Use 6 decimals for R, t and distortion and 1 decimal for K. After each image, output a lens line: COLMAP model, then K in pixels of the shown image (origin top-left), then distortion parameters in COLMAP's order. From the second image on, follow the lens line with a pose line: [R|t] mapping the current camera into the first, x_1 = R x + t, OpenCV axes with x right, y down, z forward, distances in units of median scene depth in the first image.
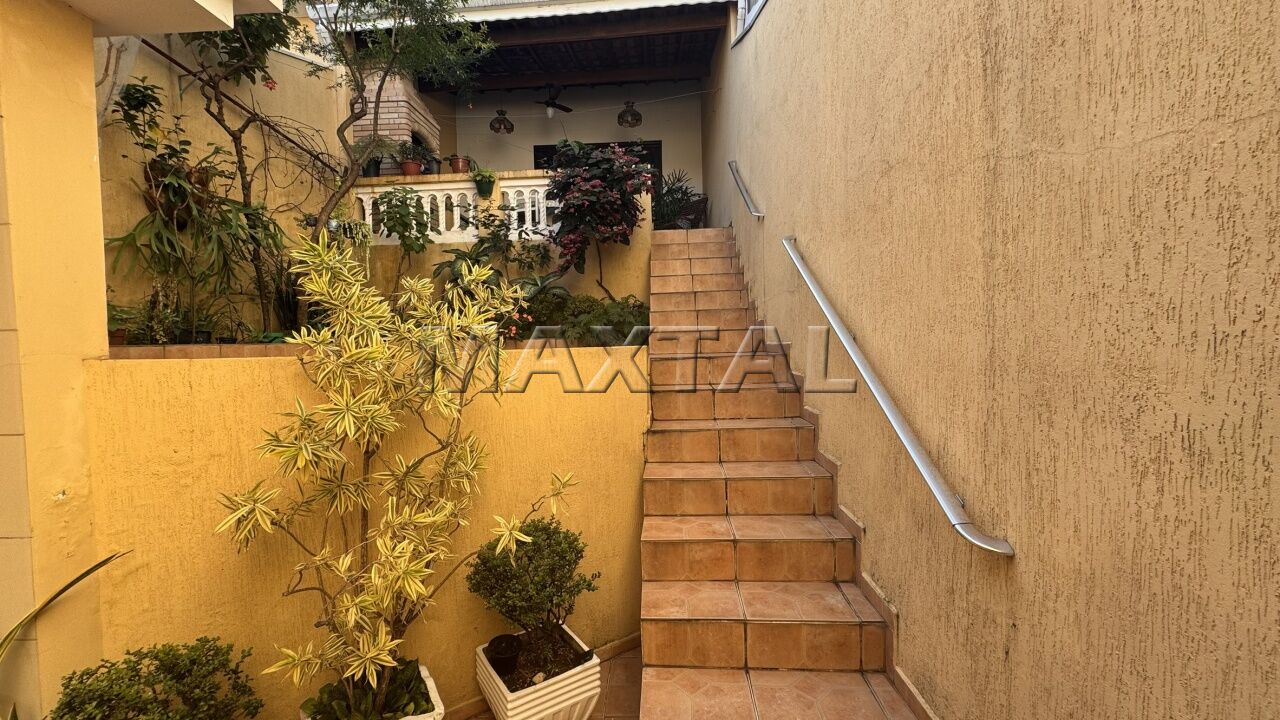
lens RADIAL K [[511.4, 0, 639.6], [0, 511.4, 358.2], [0, 0, 1]] dist [-0.001807, 0.000197]
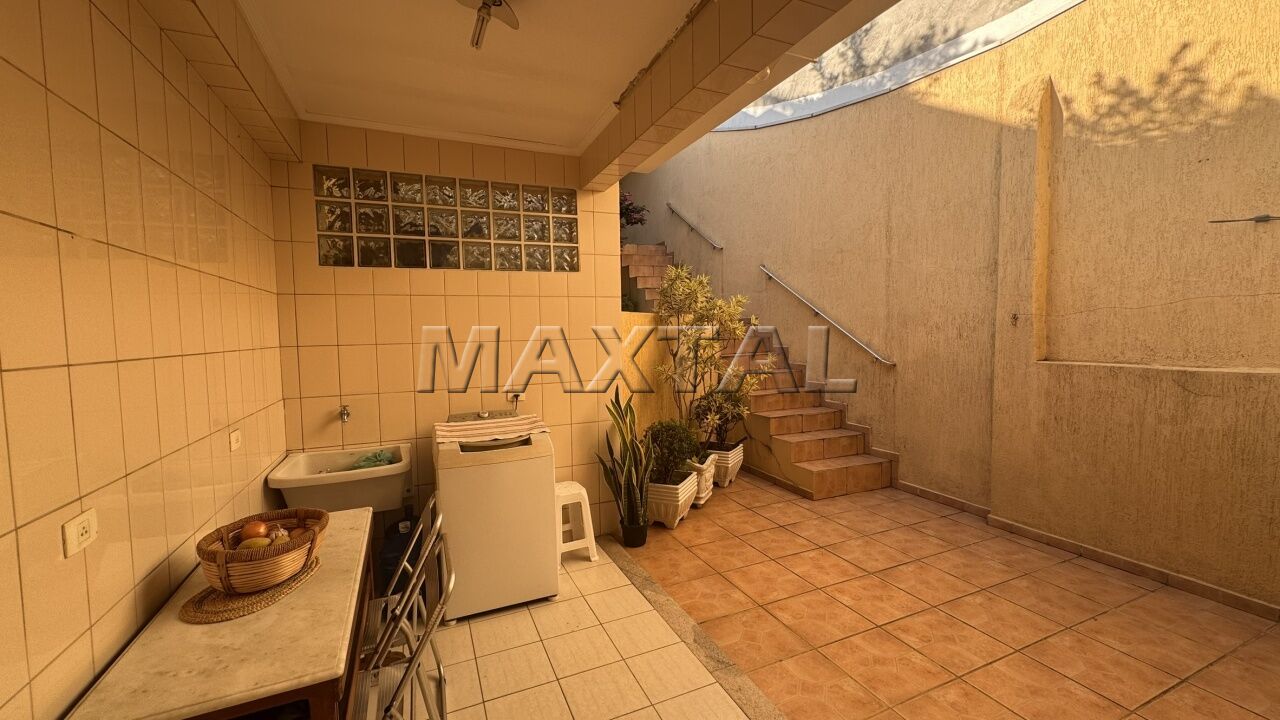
lens RADIAL K [[511.4, 0, 640.4], [0, 511.4, 360.2], [0, 0, 1]] dist [-0.001807, 0.000197]
pose [[0.897515, -0.020657, 0.440500, -2.635039], [0.012604, 0.999696, 0.021201, 0.238598], [-0.440804, -0.013476, 0.897502, -1.581744]]
